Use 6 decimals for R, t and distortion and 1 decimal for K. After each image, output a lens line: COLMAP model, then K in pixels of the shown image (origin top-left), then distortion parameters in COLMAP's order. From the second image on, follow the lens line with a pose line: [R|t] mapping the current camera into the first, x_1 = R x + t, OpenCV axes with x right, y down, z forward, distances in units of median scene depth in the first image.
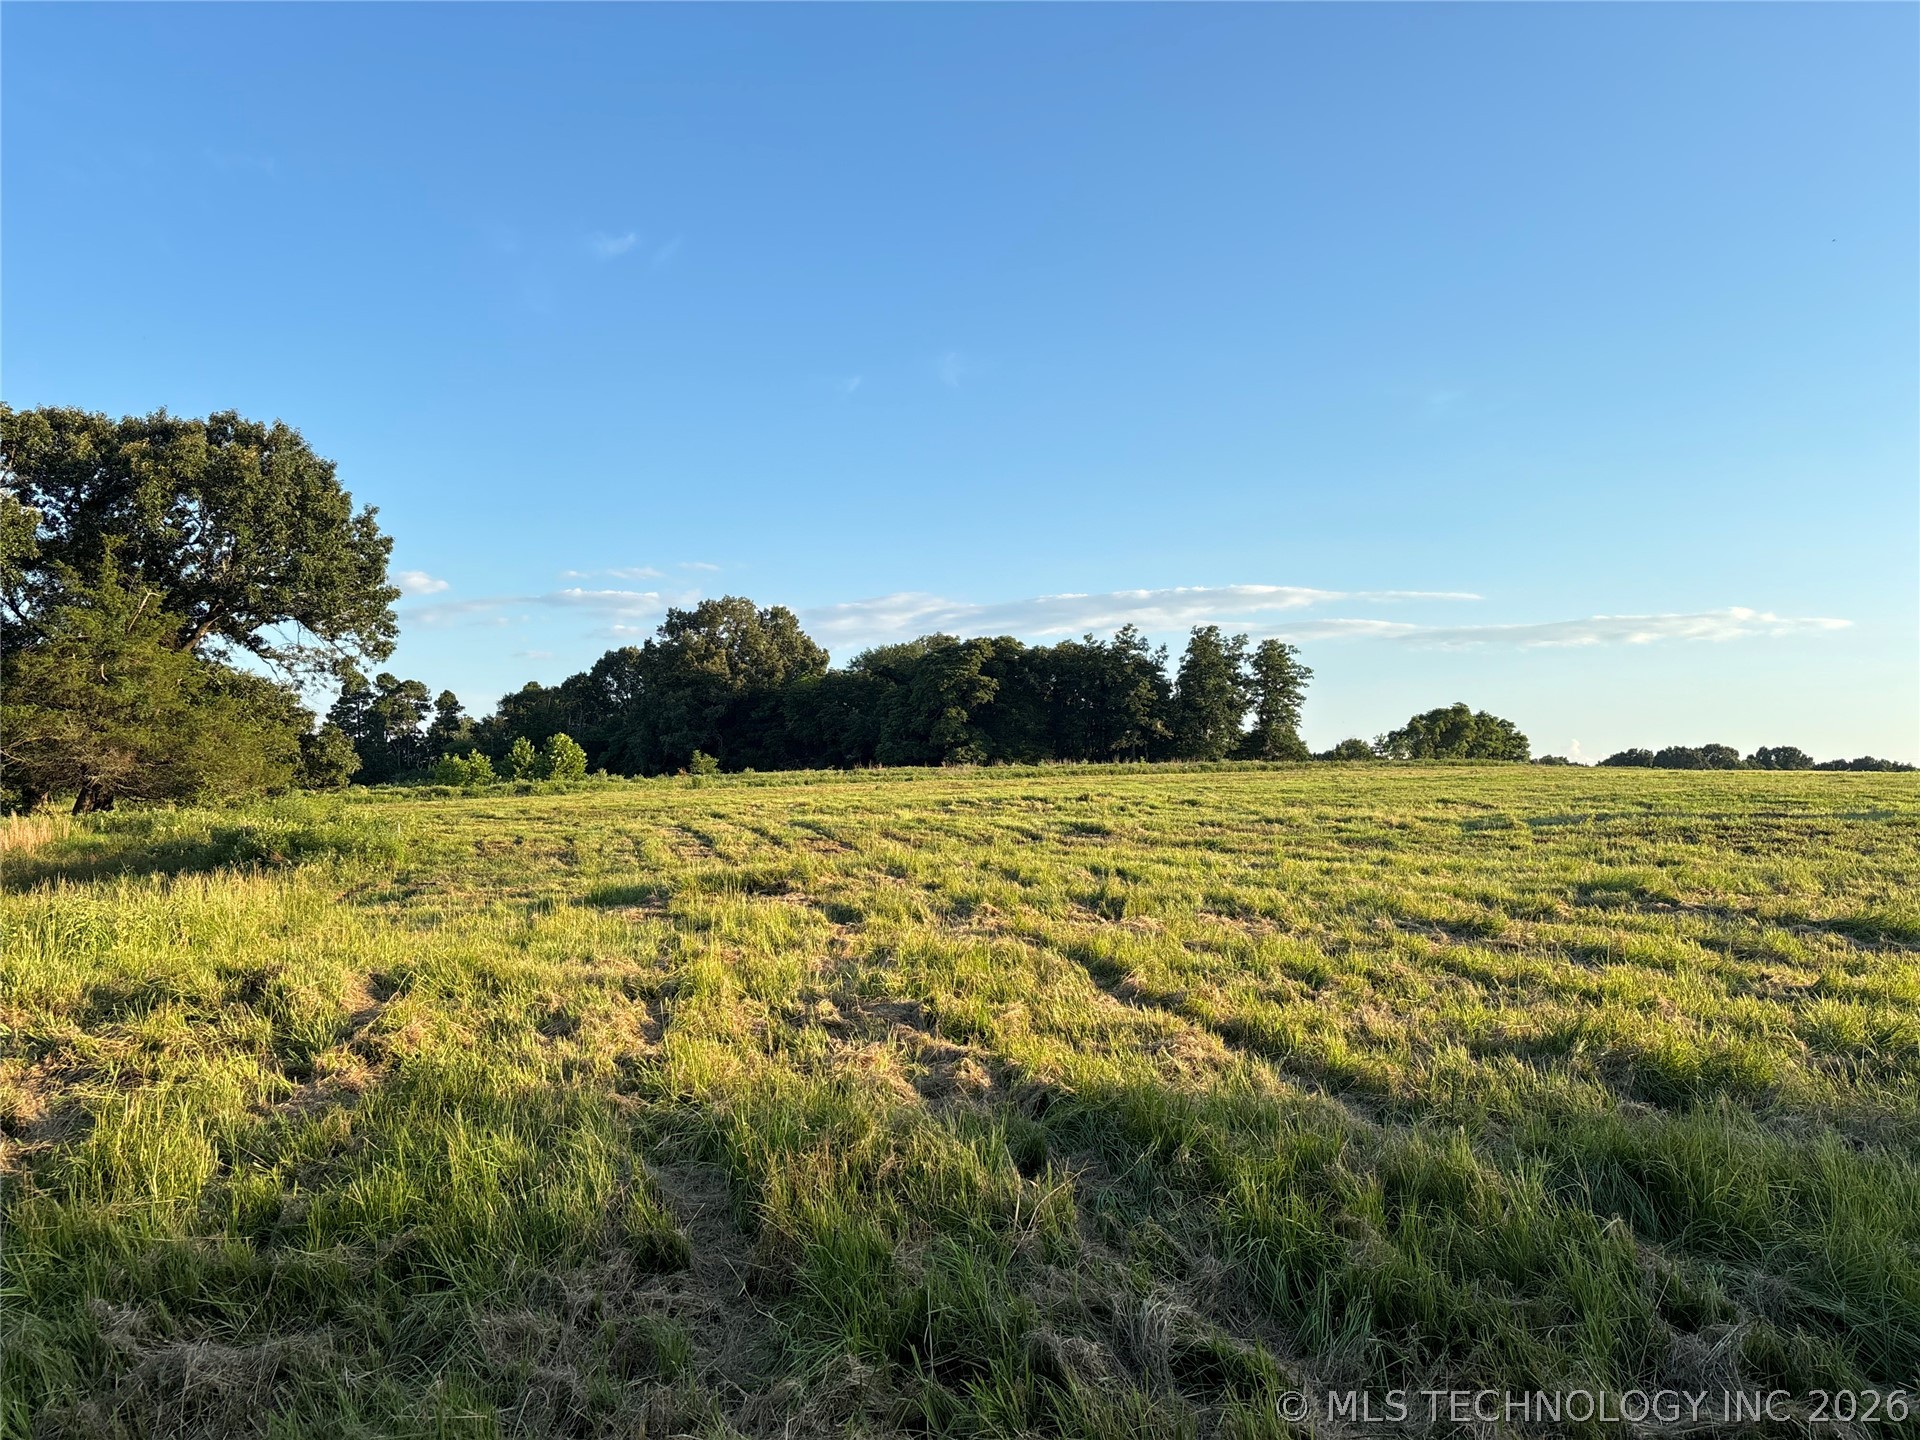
lens RADIAL K [[1452.6, 0, 936.1], [0, 1452.6, 732.7], [0, 0, 1]] dist [0.060611, -0.063114]
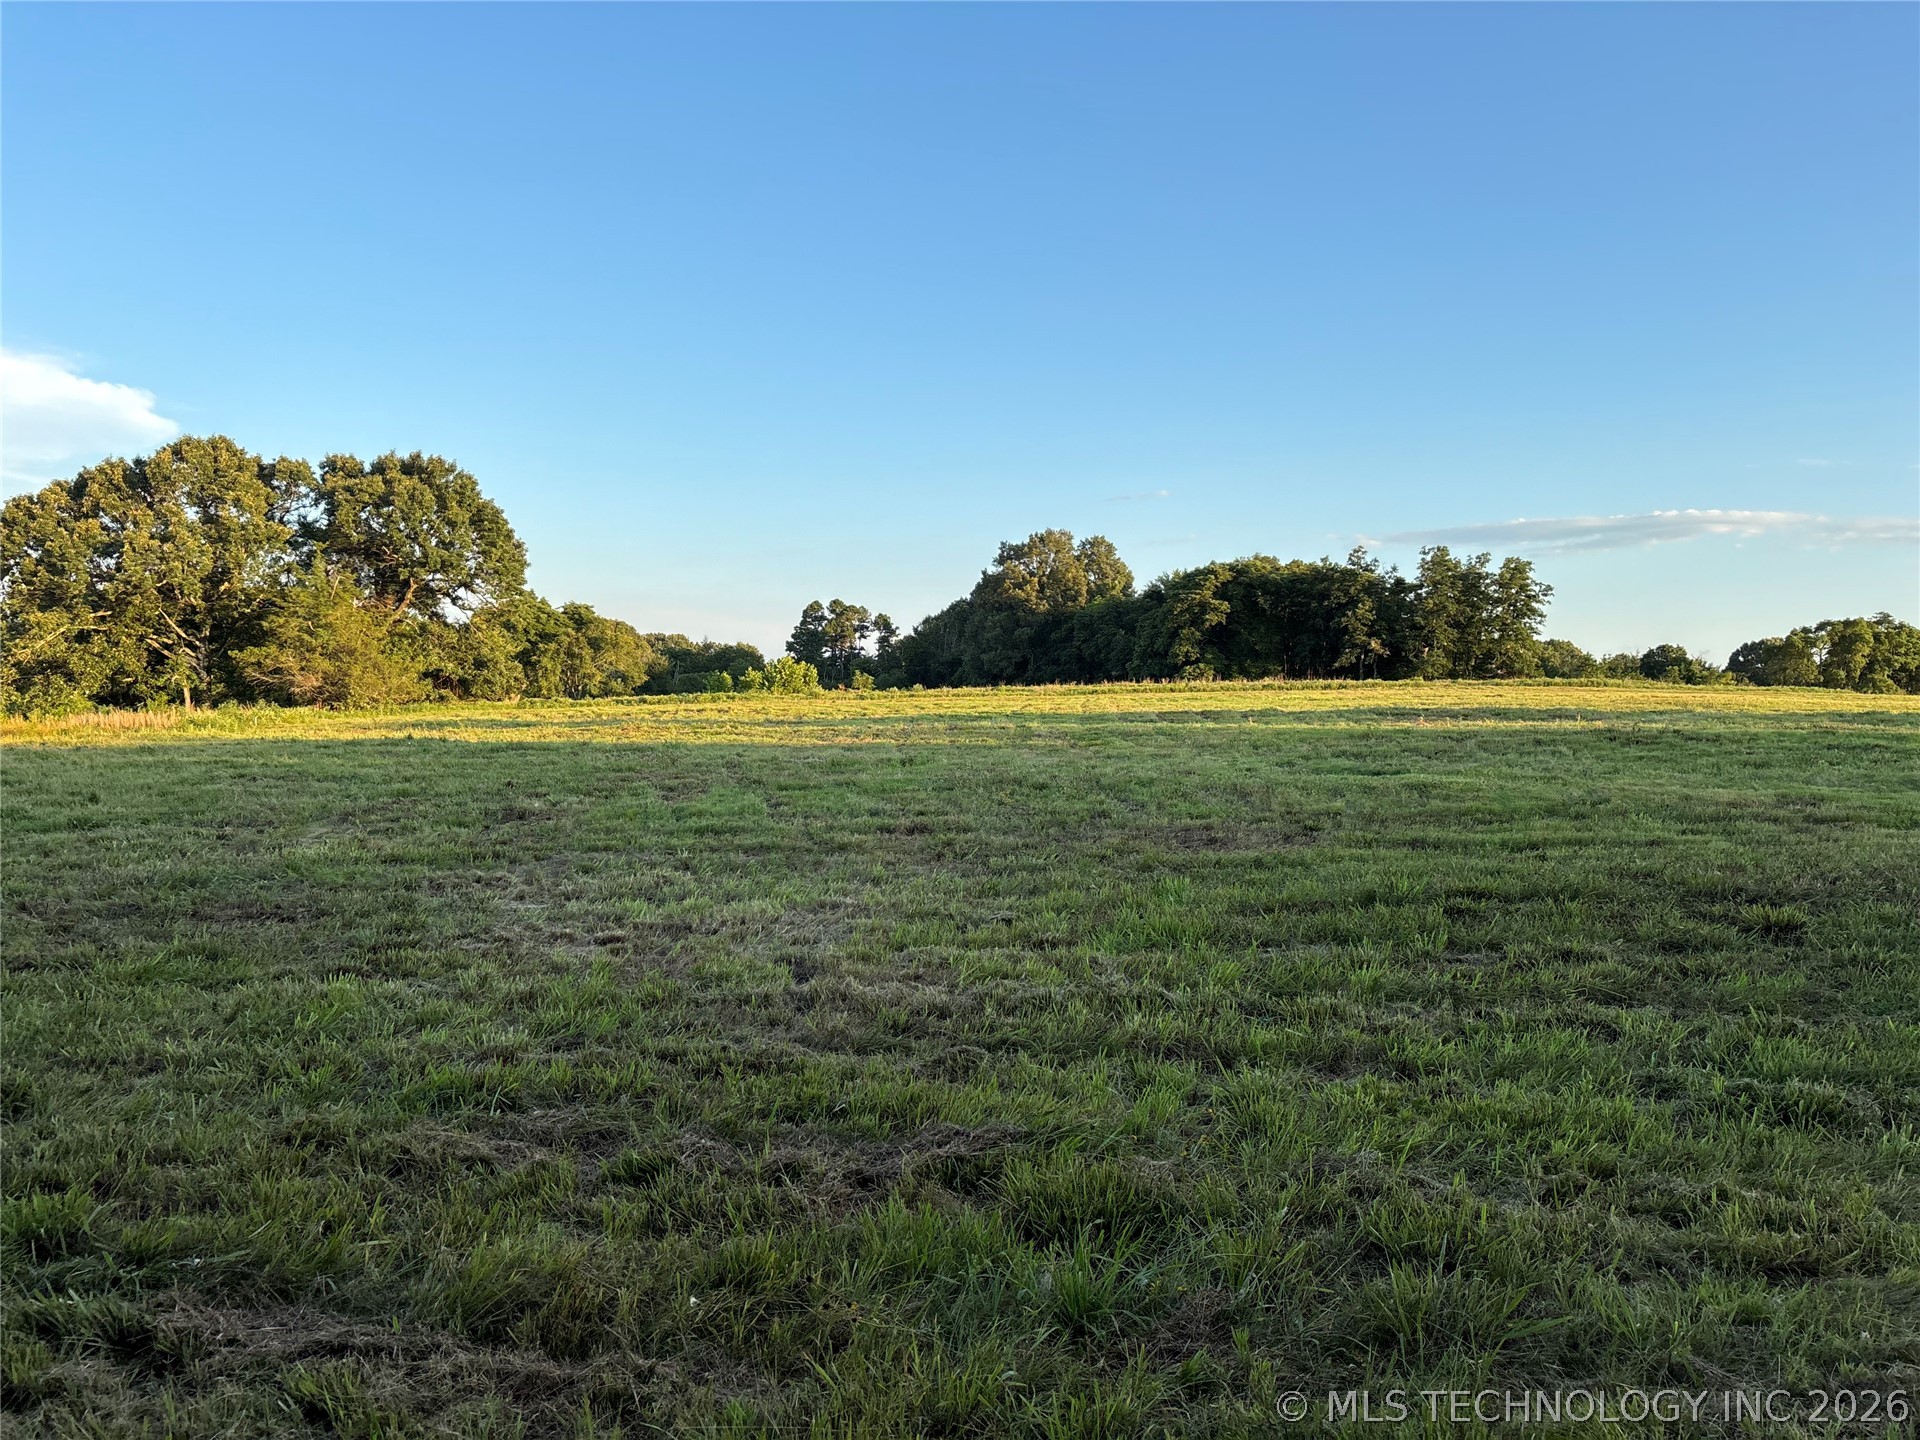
lens RADIAL K [[1452.6, 0, 947.1], [0, 1452.6, 739.4], [0, 0, 1]] dist [0.060611, -0.063114]
pose [[0.925797, 0.020533, -0.377462, 0.218631], [0.004215, 0.997901, 0.064623, -0.004801], [0.377997, -0.061419, 0.923767, -0.077808]]
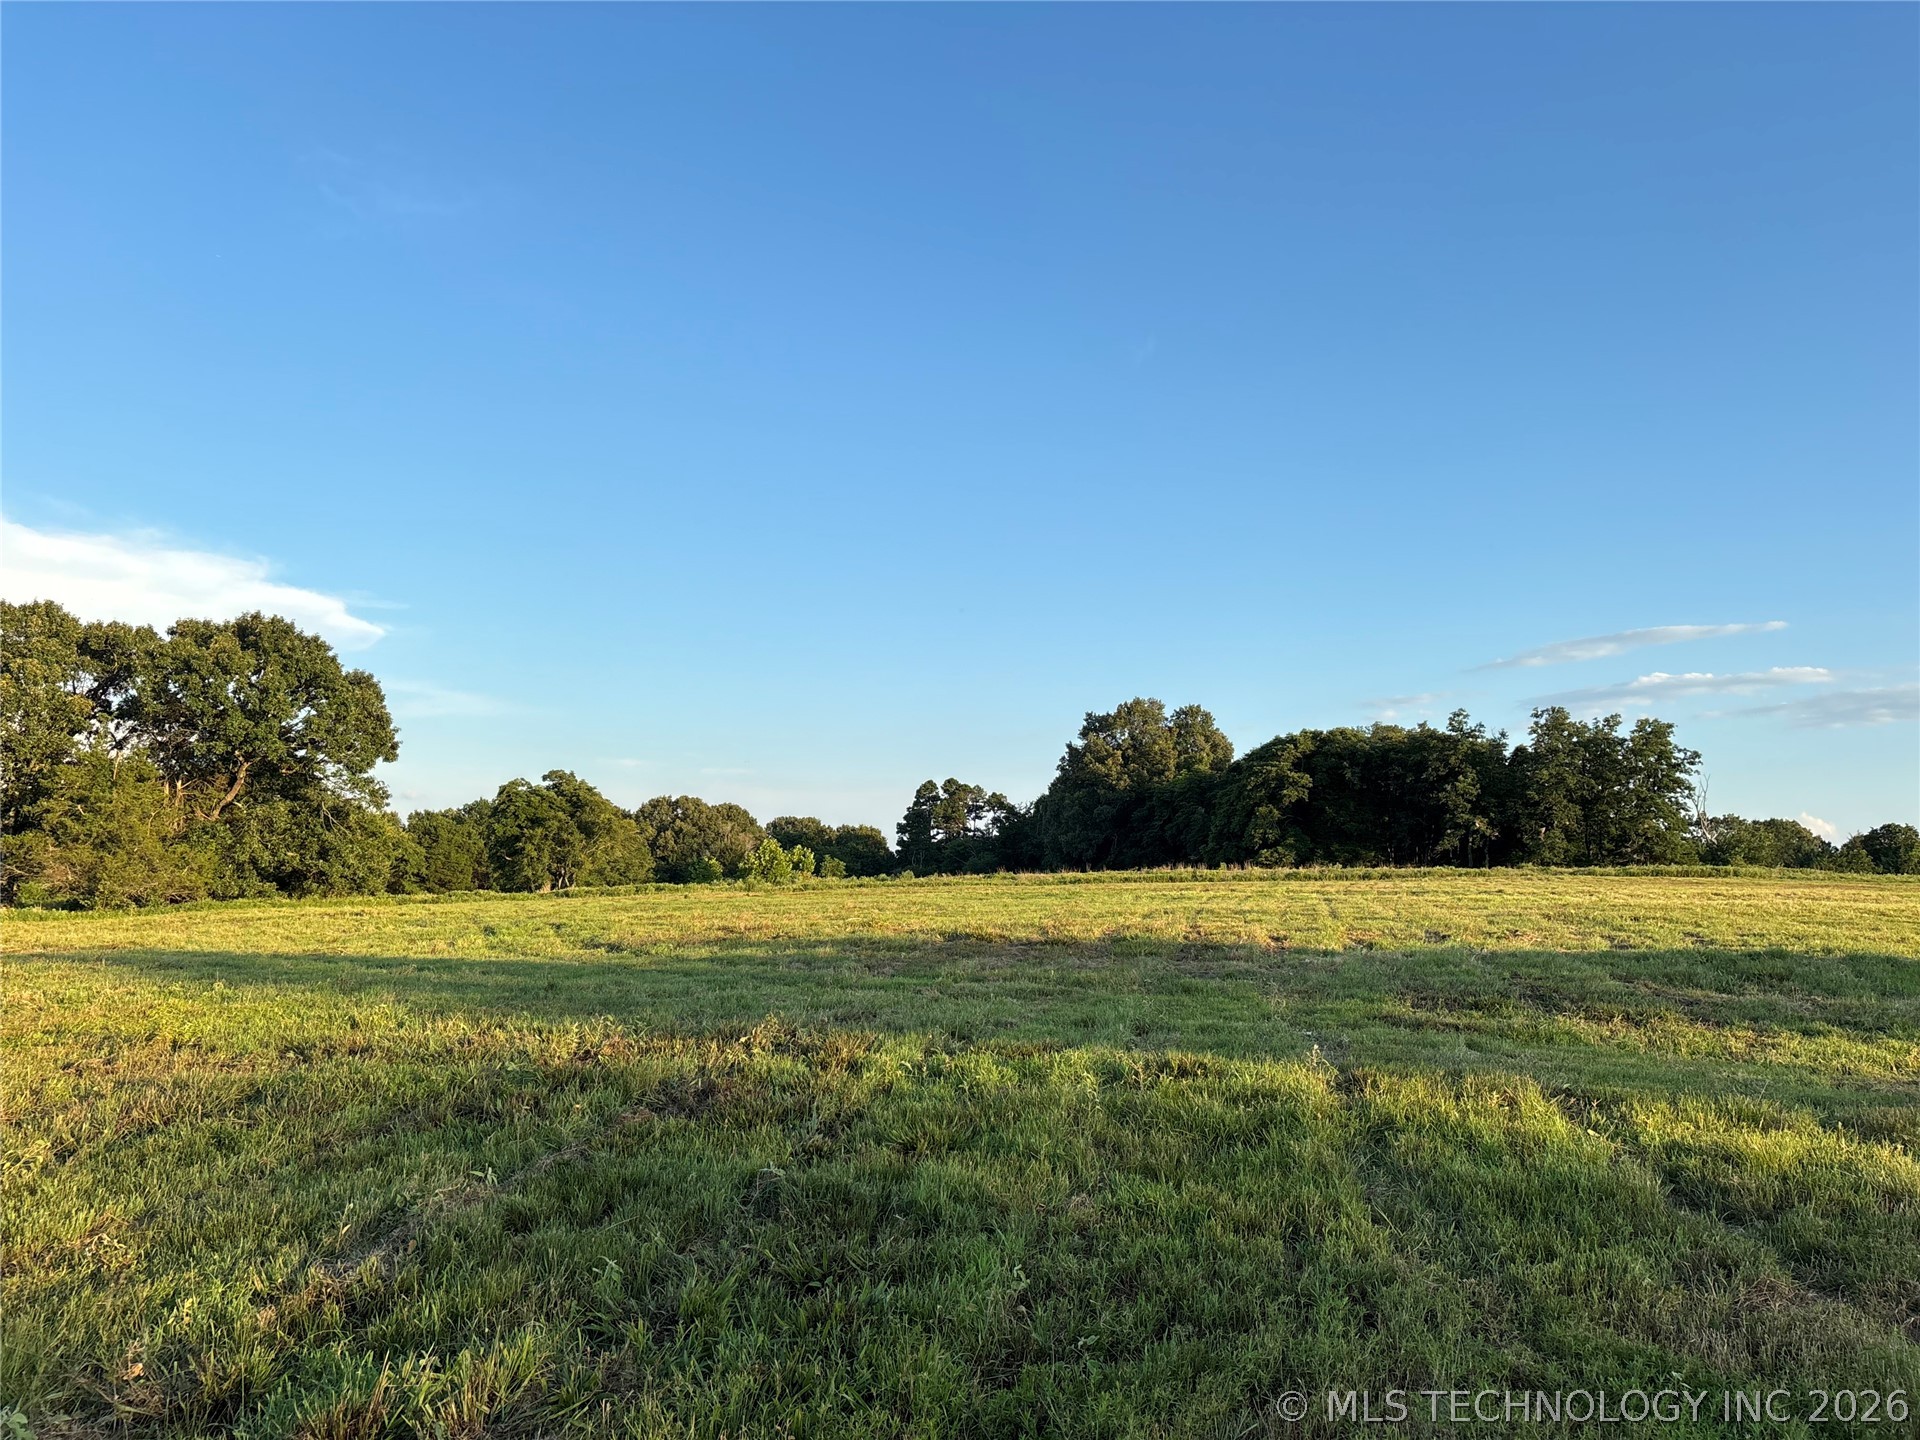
lens RADIAL K [[1452.6, 0, 974.9], [0, 1452.6, 722.7], [0, 0, 1]] dist [0.060611, -0.063114]
pose [[0.872692, -0.044318, -0.486257, 0.262010], [0.010438, 0.997338, -0.072165, -0.004174], [0.488160, 0.057902, 0.870831, 0.061249]]
